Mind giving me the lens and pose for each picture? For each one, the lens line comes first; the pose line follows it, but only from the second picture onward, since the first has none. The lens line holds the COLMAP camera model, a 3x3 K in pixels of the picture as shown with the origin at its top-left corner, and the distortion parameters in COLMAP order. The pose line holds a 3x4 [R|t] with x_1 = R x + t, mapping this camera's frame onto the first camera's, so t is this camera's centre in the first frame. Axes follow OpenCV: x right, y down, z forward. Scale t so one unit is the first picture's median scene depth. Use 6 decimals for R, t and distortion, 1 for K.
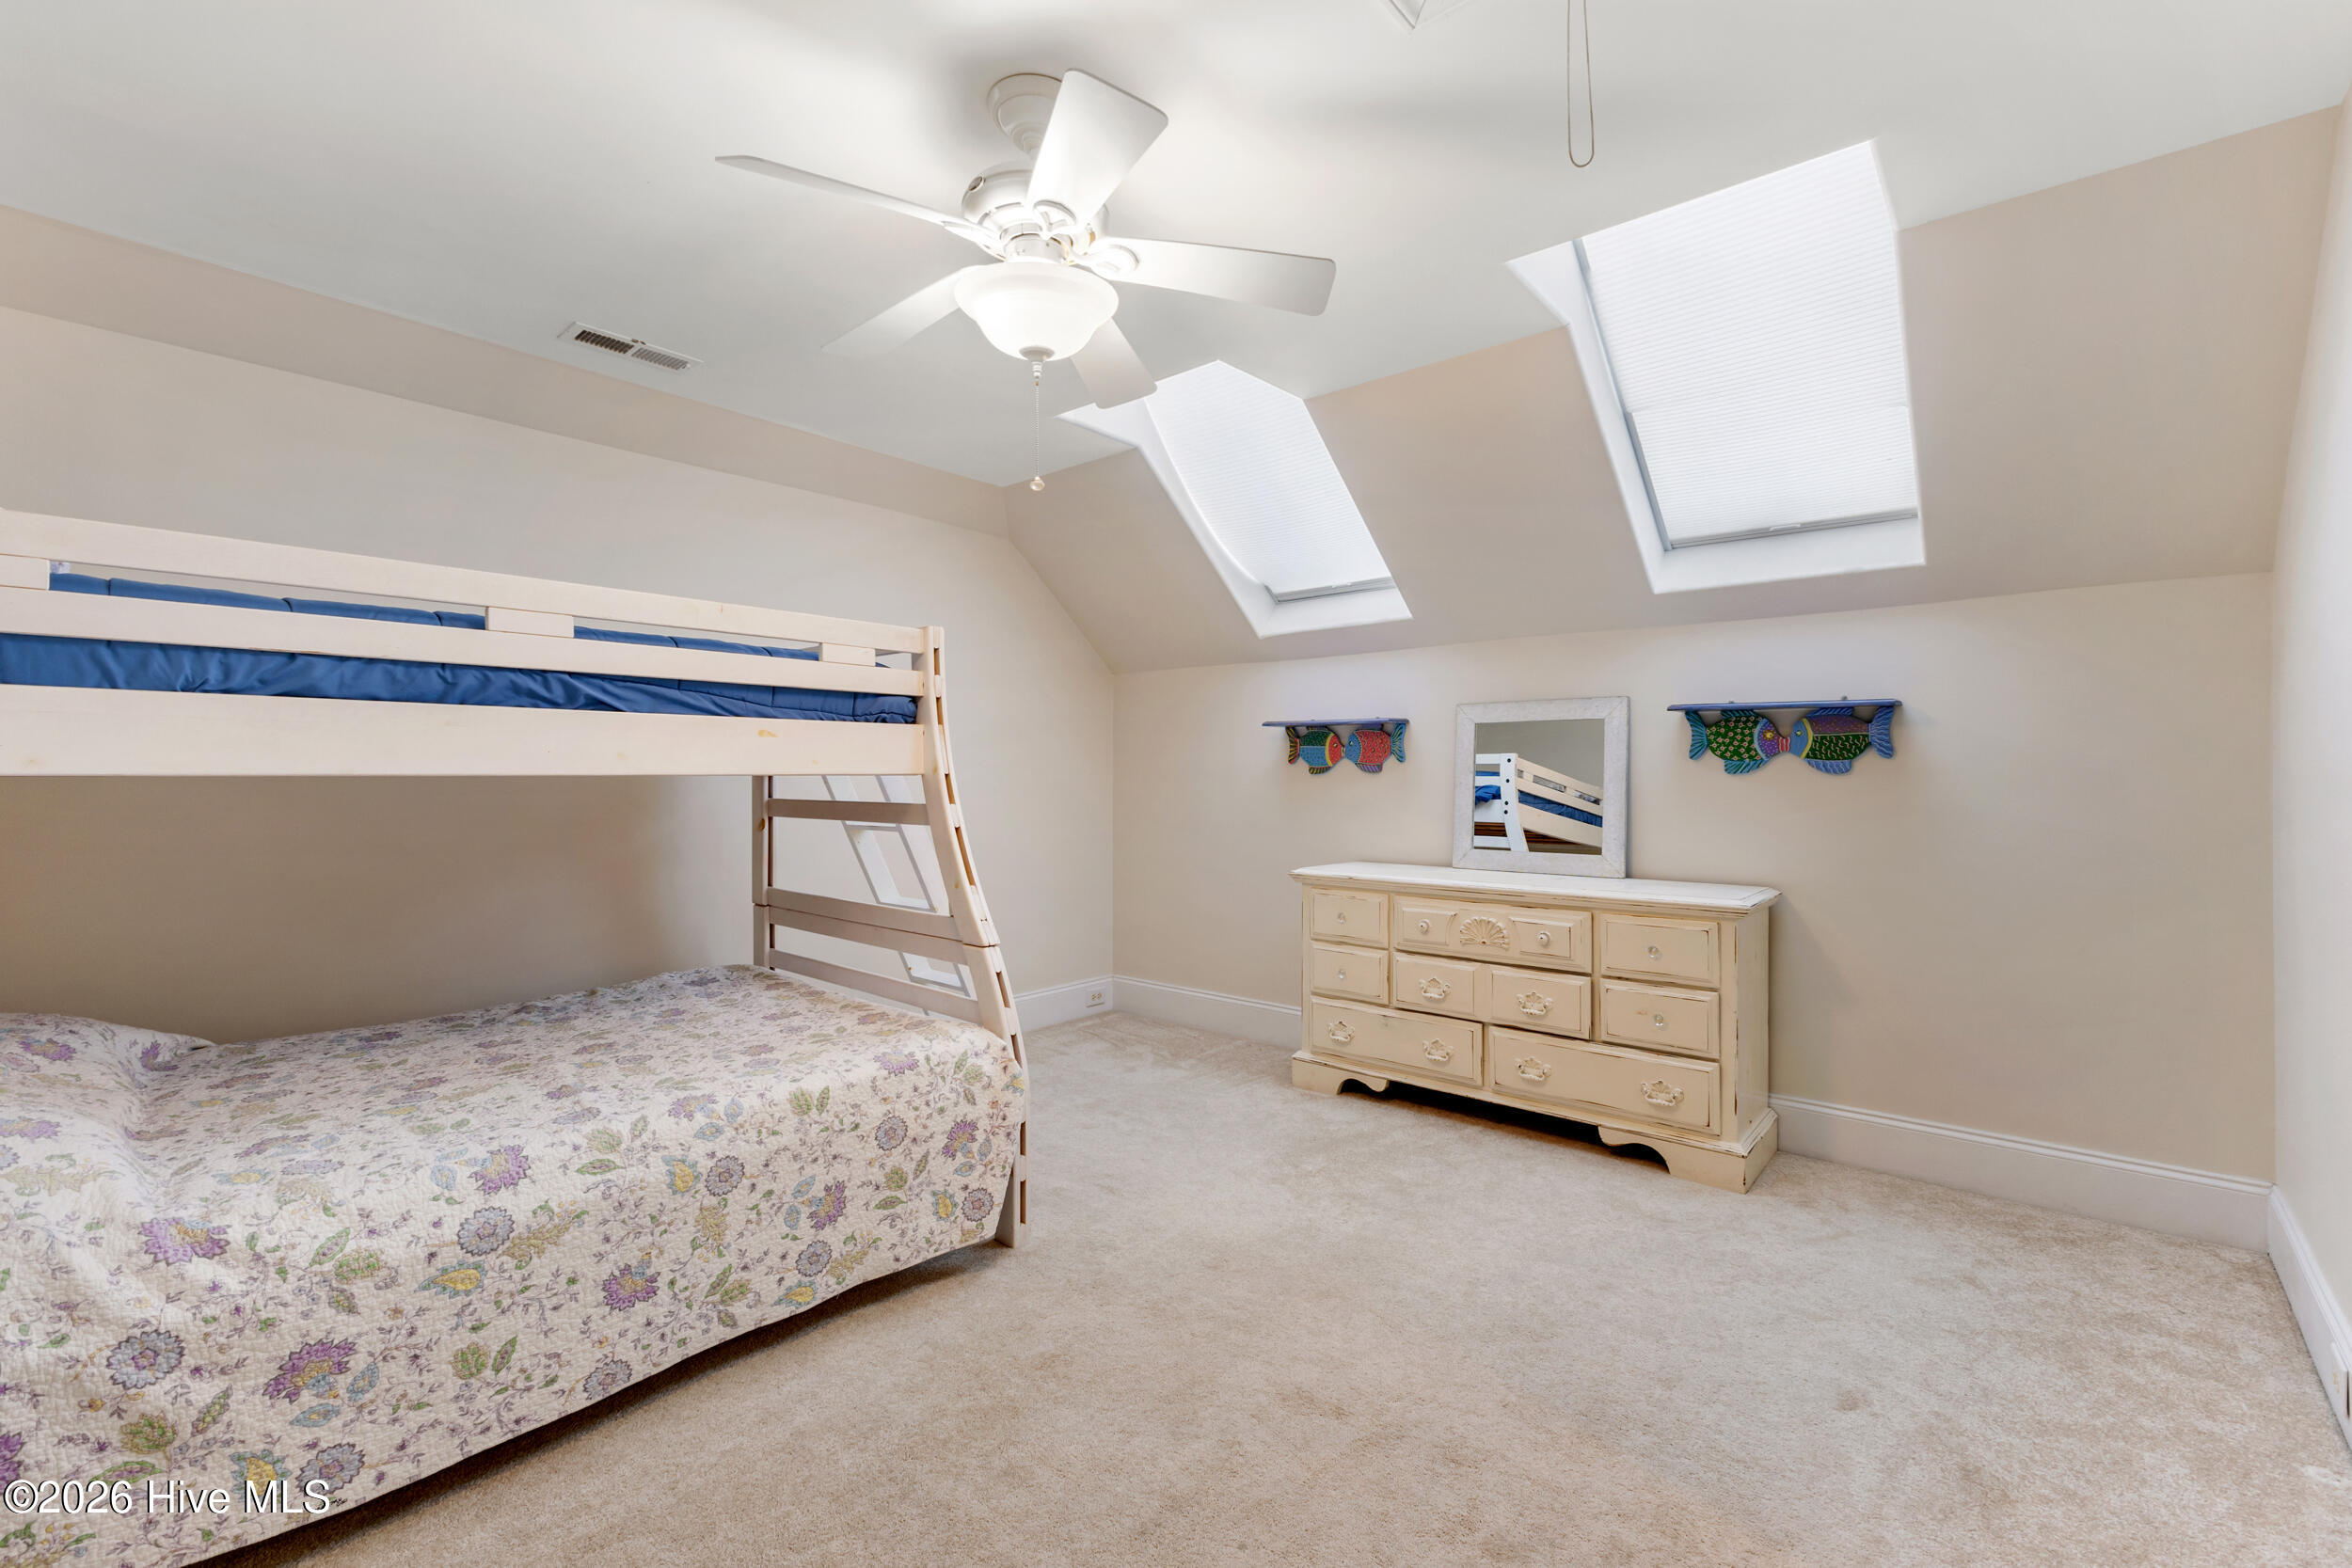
lens RADIAL K [[1022.3, 0, 1176.8], [0, 1022.3, 785.4], [0, 0, 1]] dist [0.006559, -0.001932]
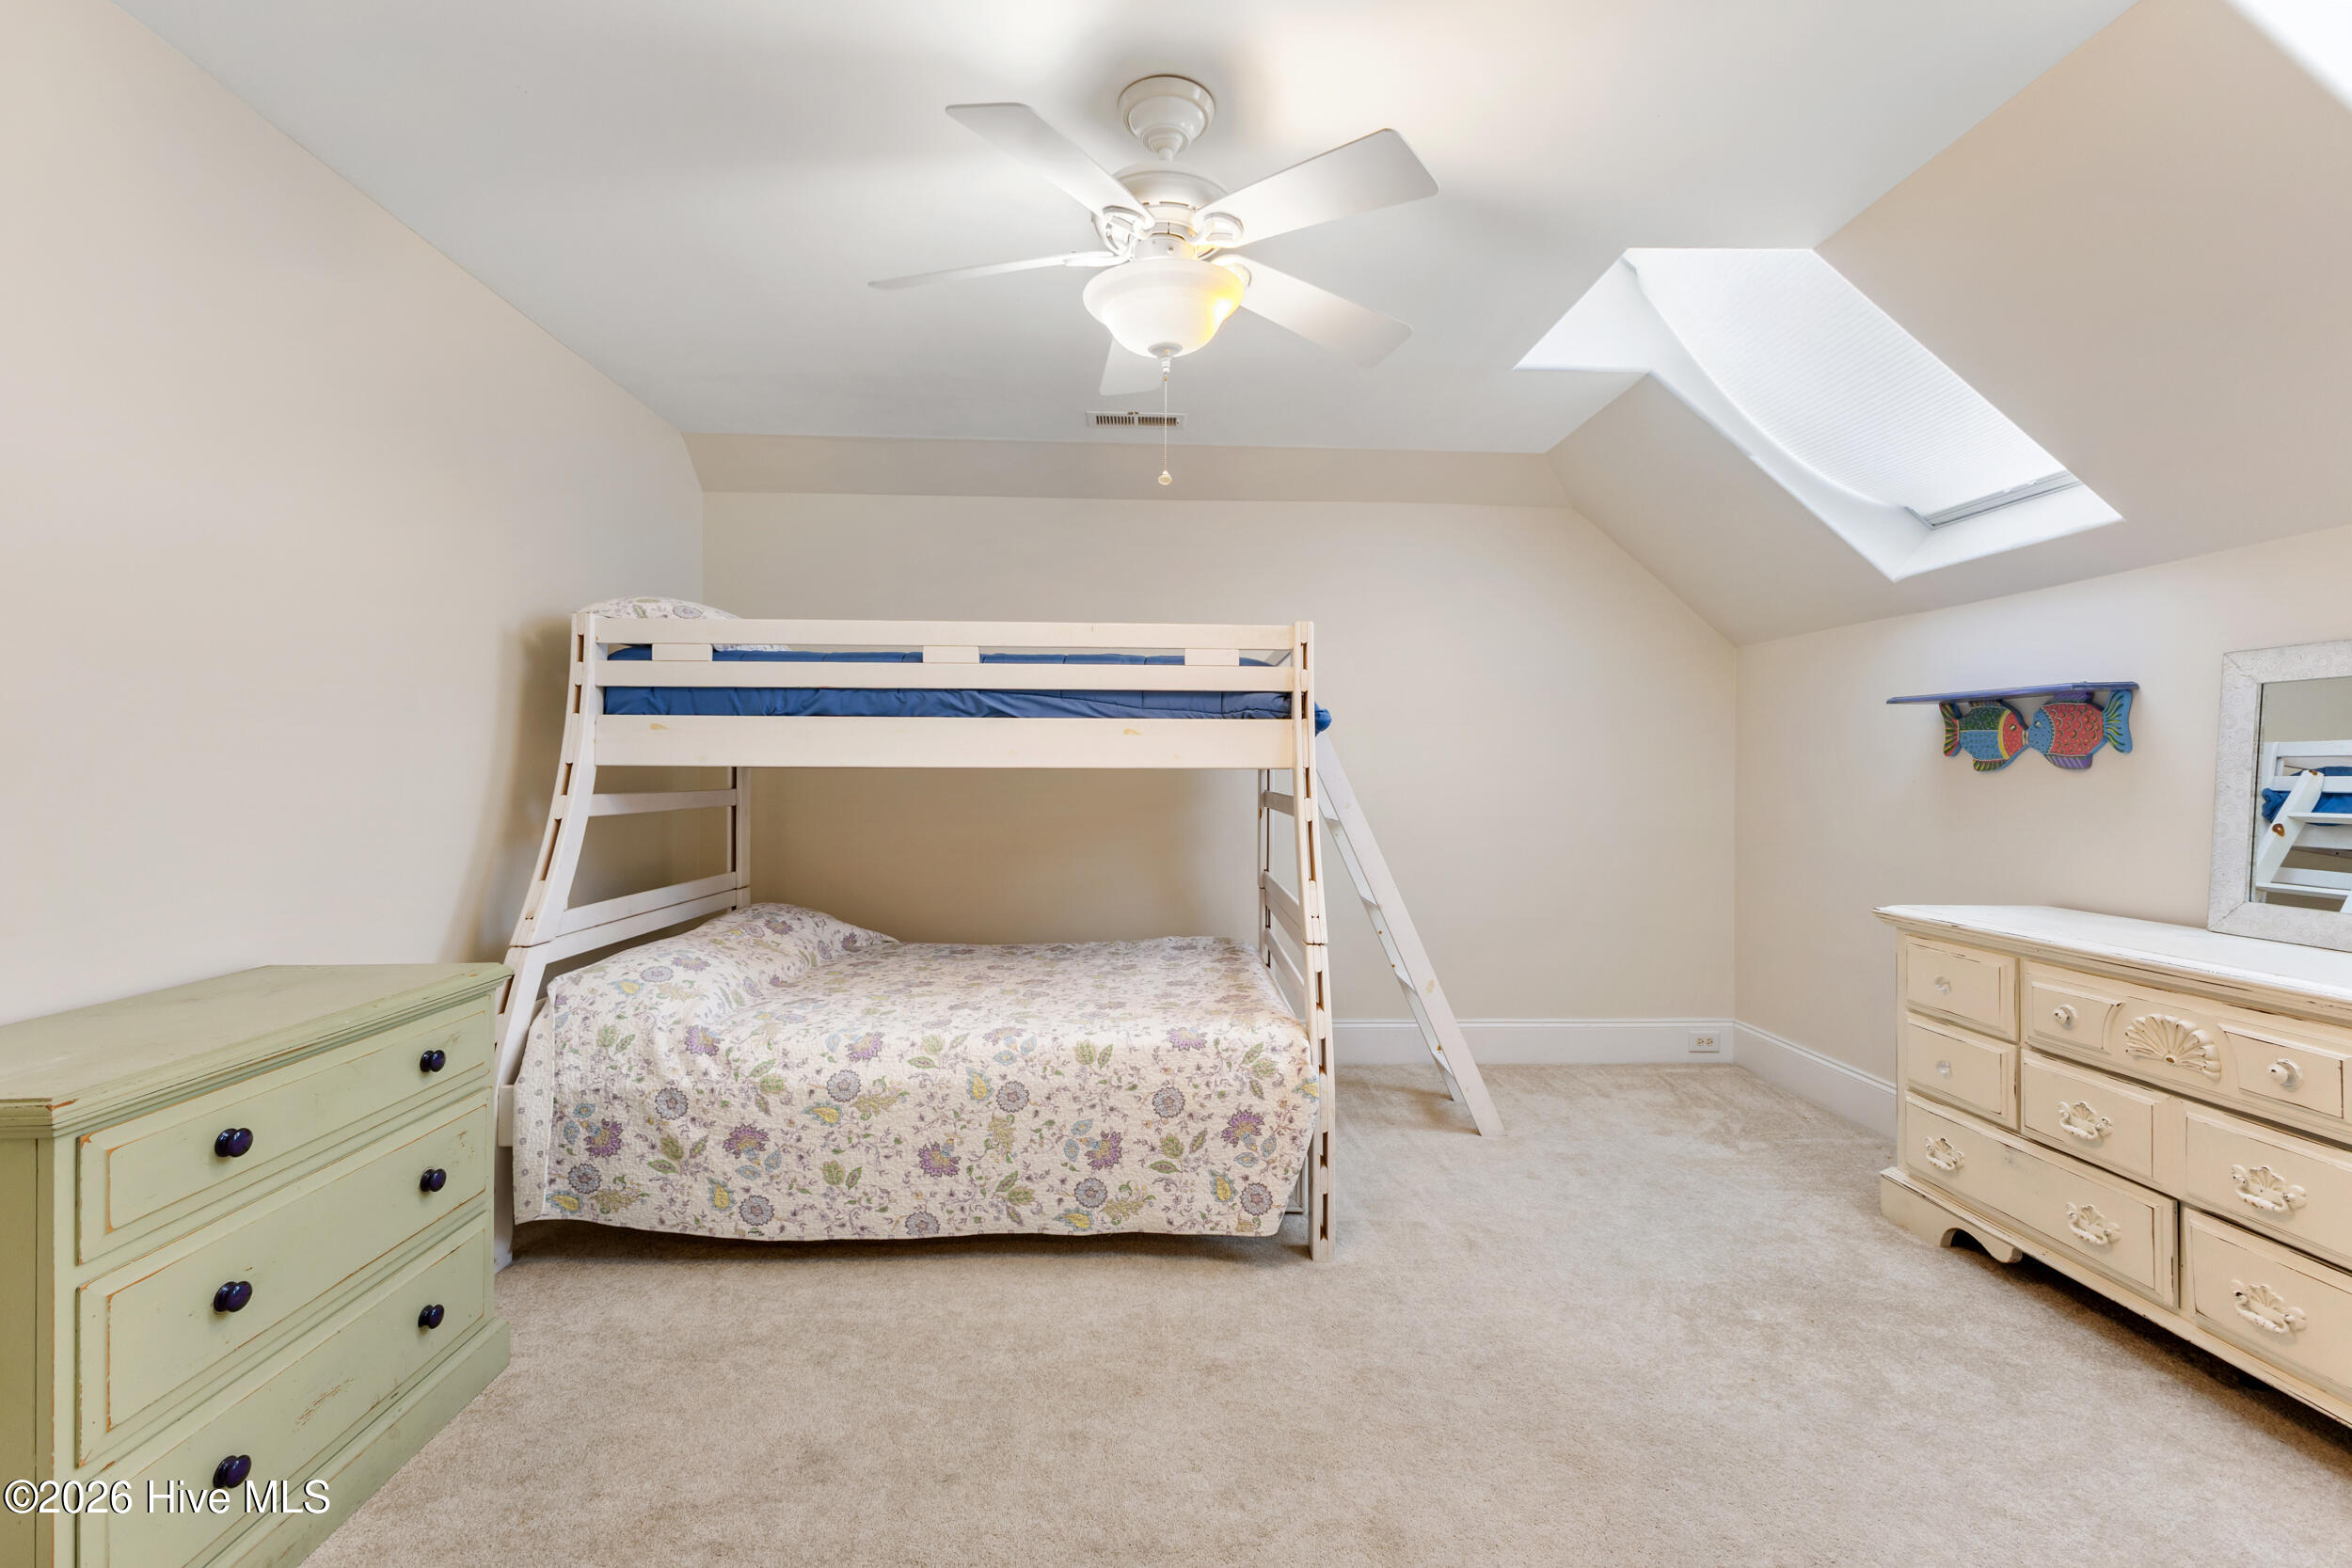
lens RADIAL K [[1022.3, 0, 1171.6], [0, 1022.3, 771.0], [0, 0, 1]] dist [0.006559, -0.001932]
pose [[0.677898, 0.004062, -0.735144, 0.484770], [-0.012866, 0.999897, -0.006339, -0.000056], [0.735043, 0.013755, 0.677881, 0.259818]]
